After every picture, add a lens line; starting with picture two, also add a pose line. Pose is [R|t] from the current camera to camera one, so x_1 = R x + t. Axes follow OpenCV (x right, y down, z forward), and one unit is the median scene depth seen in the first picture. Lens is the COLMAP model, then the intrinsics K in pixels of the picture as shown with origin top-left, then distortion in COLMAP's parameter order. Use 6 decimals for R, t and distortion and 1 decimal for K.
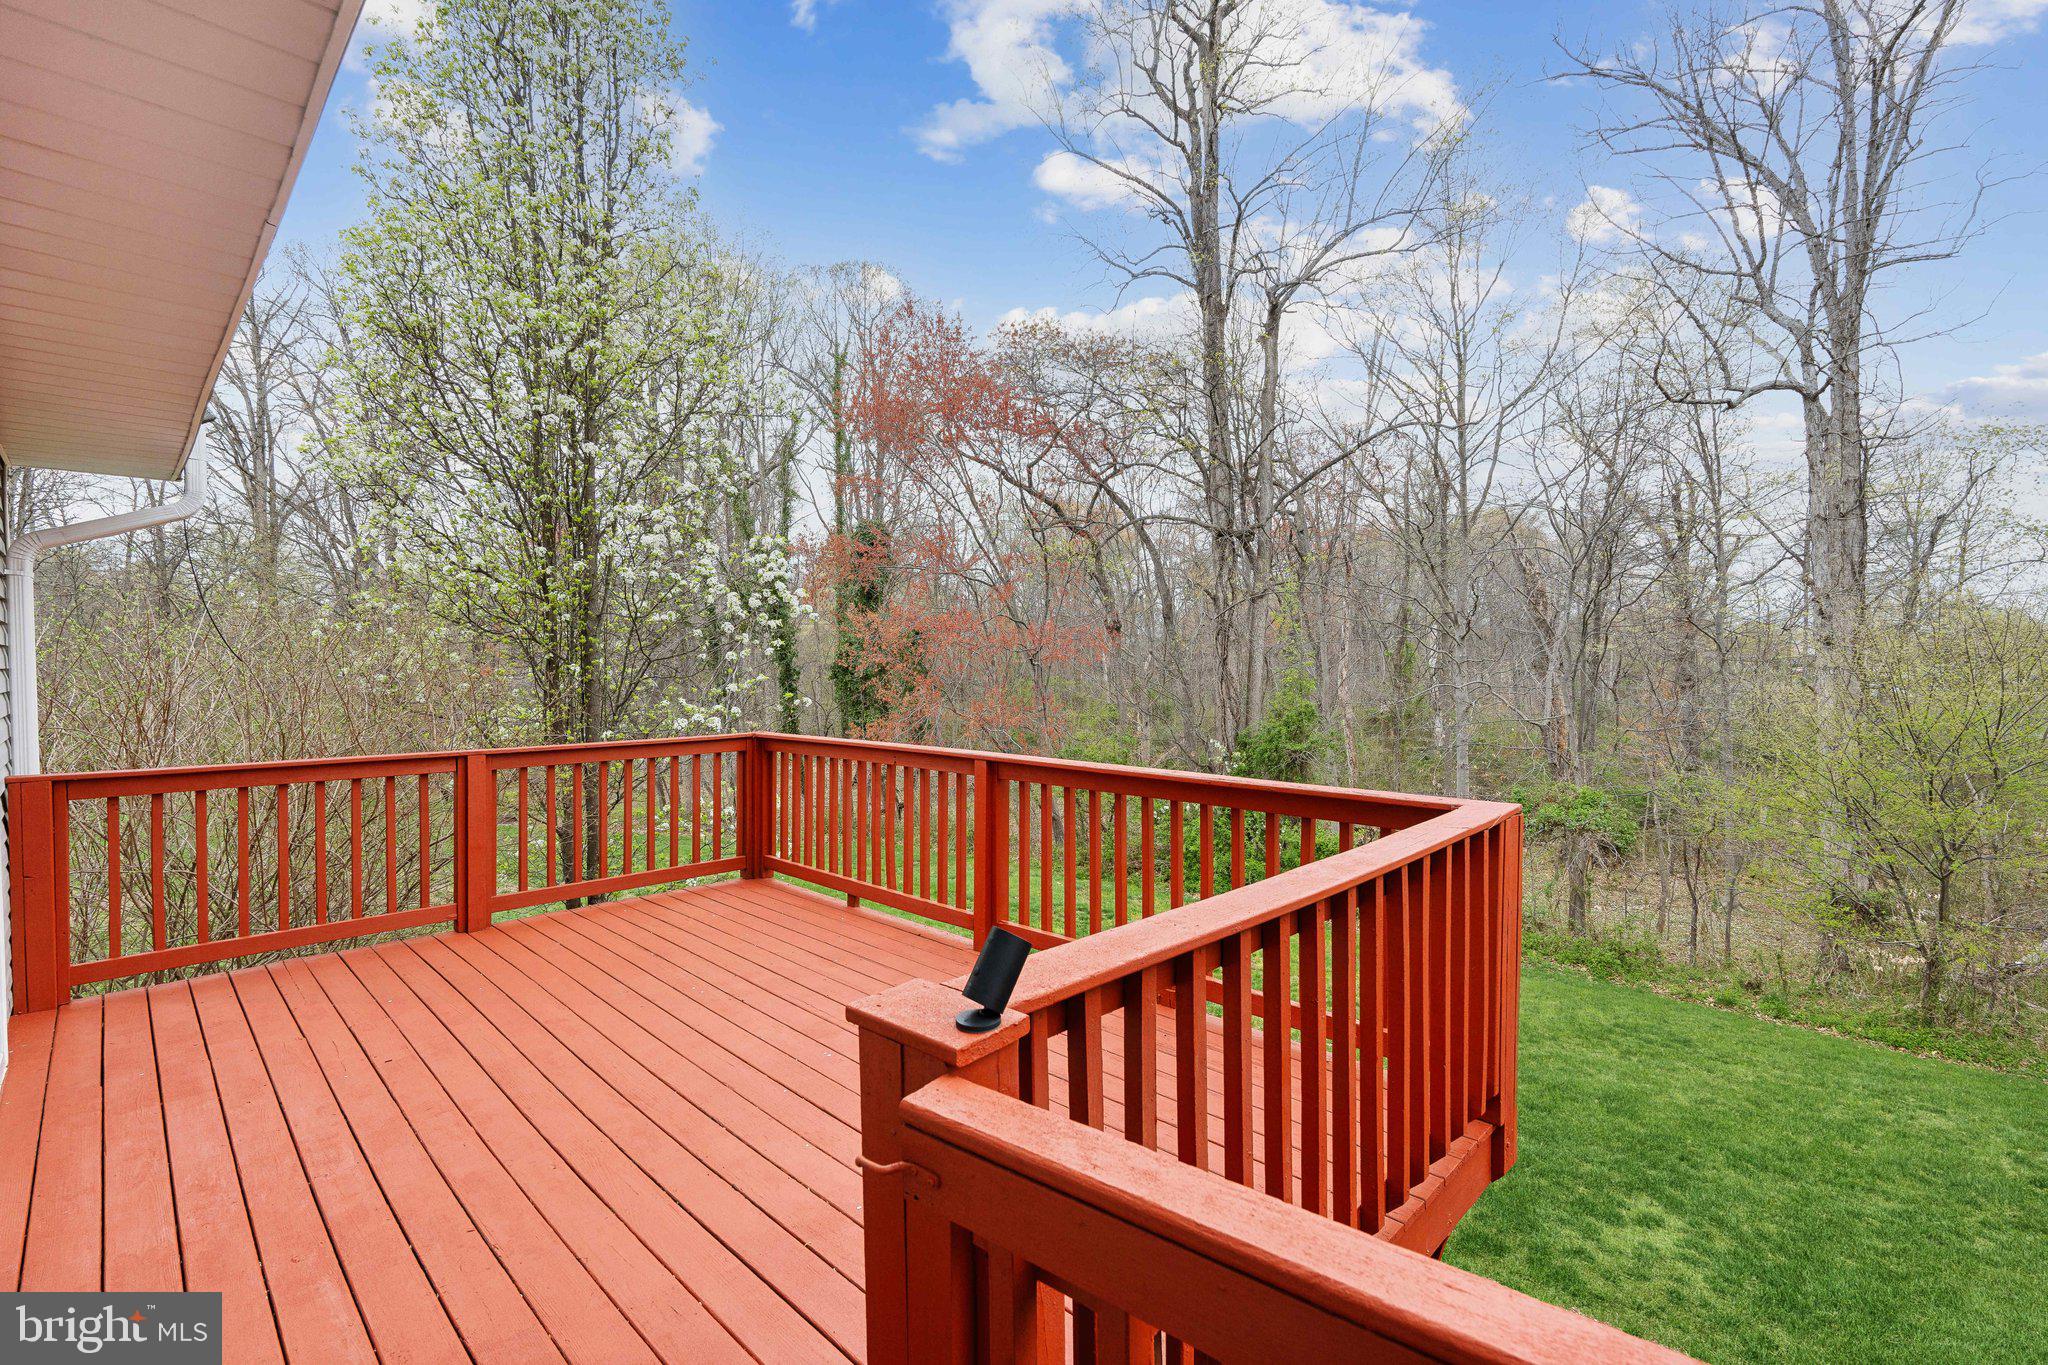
lens RADIAL K [[908.5, 0, 1023.3], [0, 908.5, 682.2], [0, 0, 1]] dist [0.003363, 0.000138]
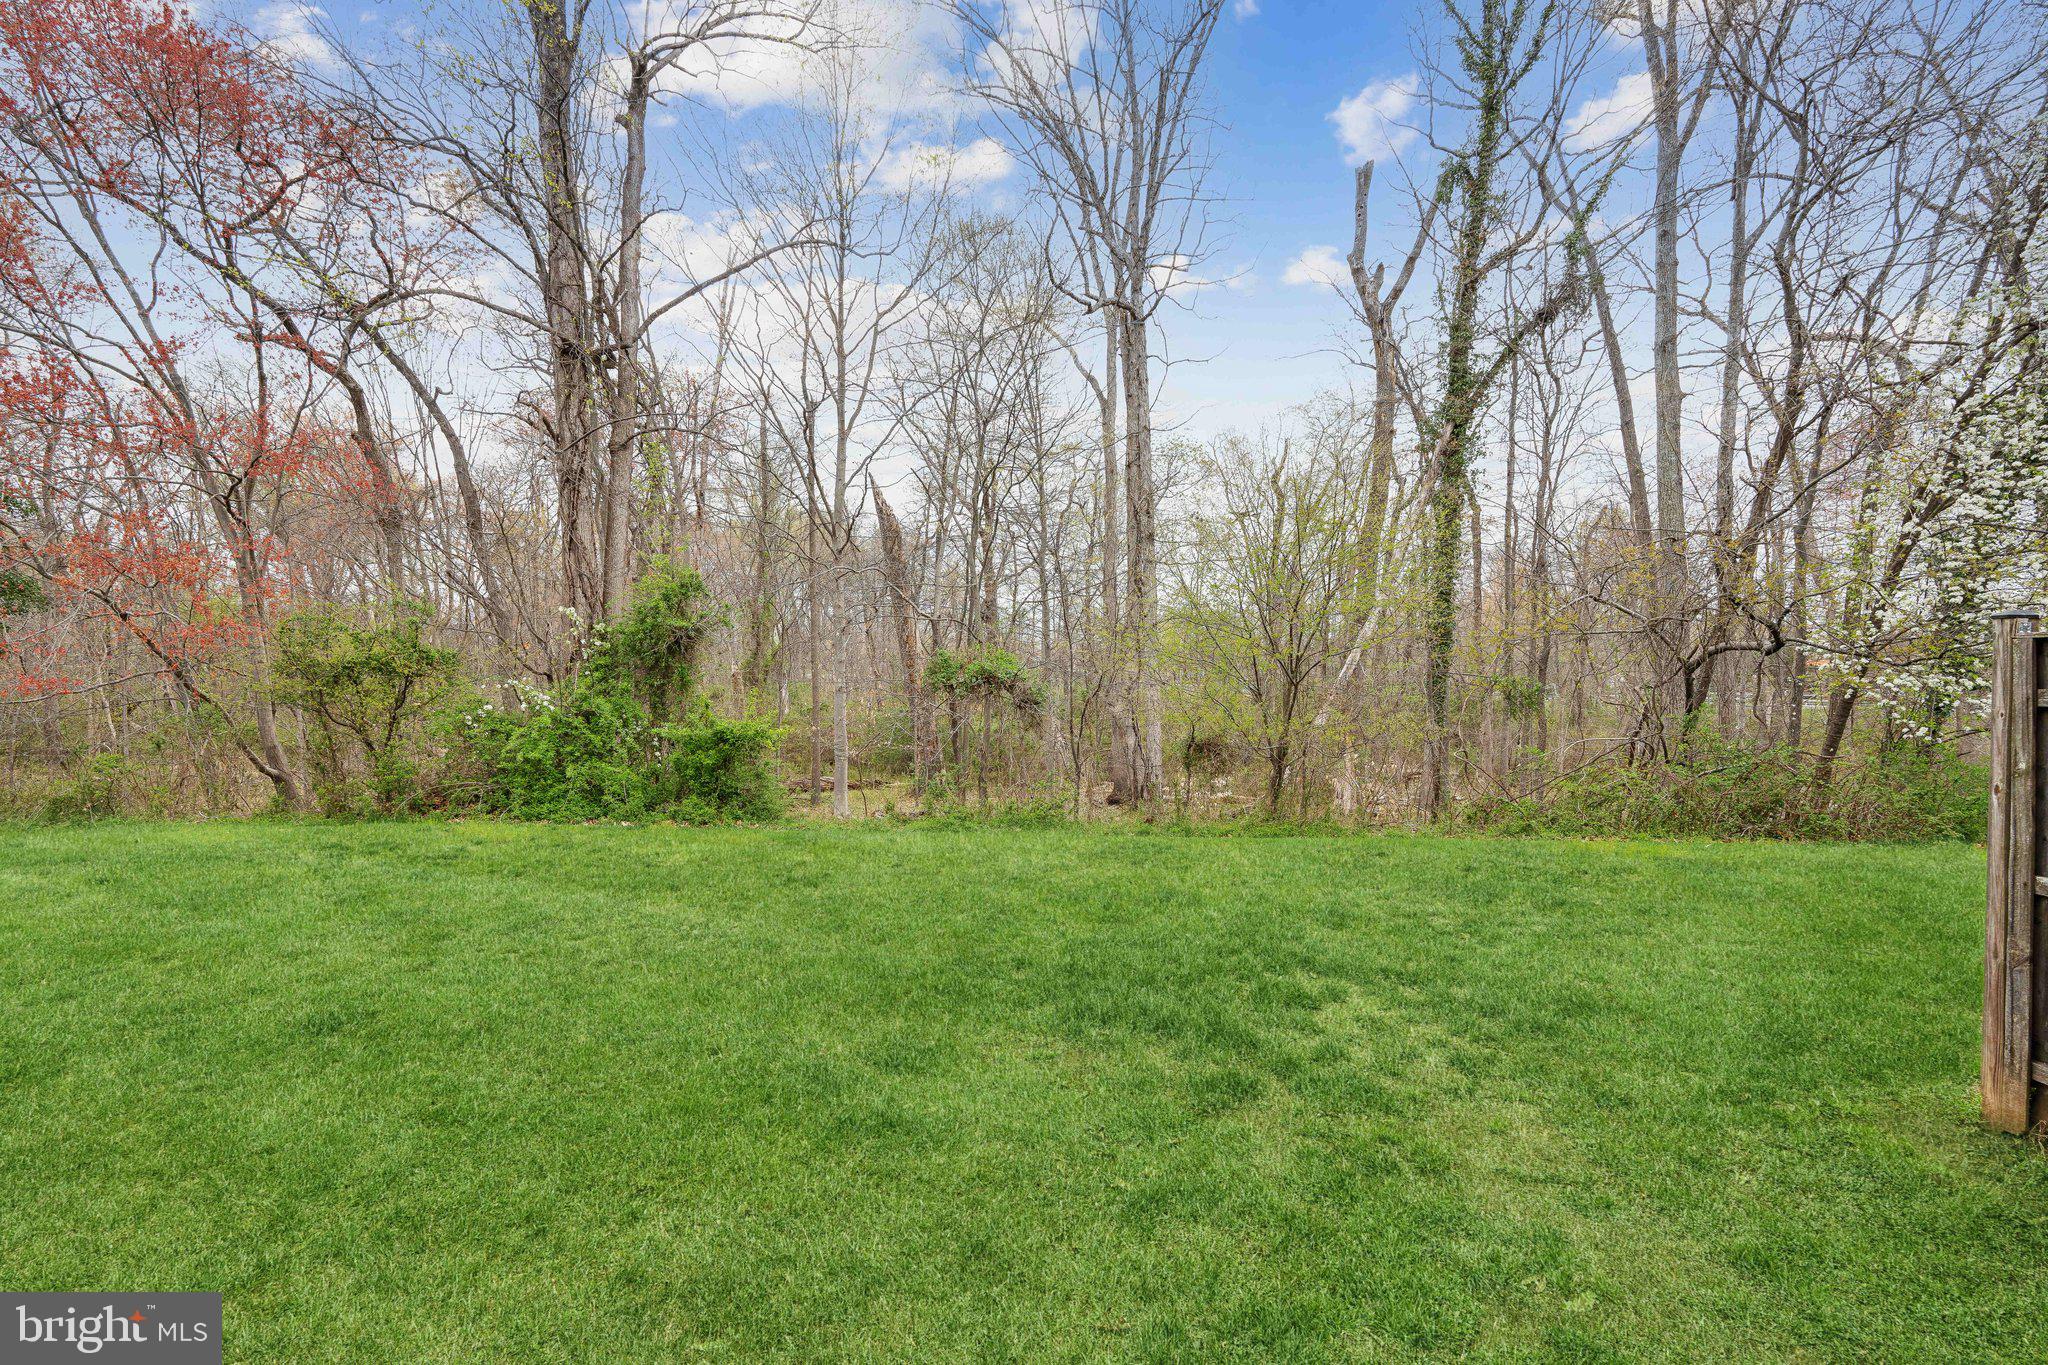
lens RADIAL K [[908.5, 0, 1030.8], [0, 908.5, 675.5], [0, 0, 1]] dist [0.003363, 0.000138]
pose [[0.755334, -0.002414, 0.655336, 0.016033], [0.008105, 0.999951, -0.005658, 0.108921], [-0.655290, 0.009585, 0.755316, 0.194336]]
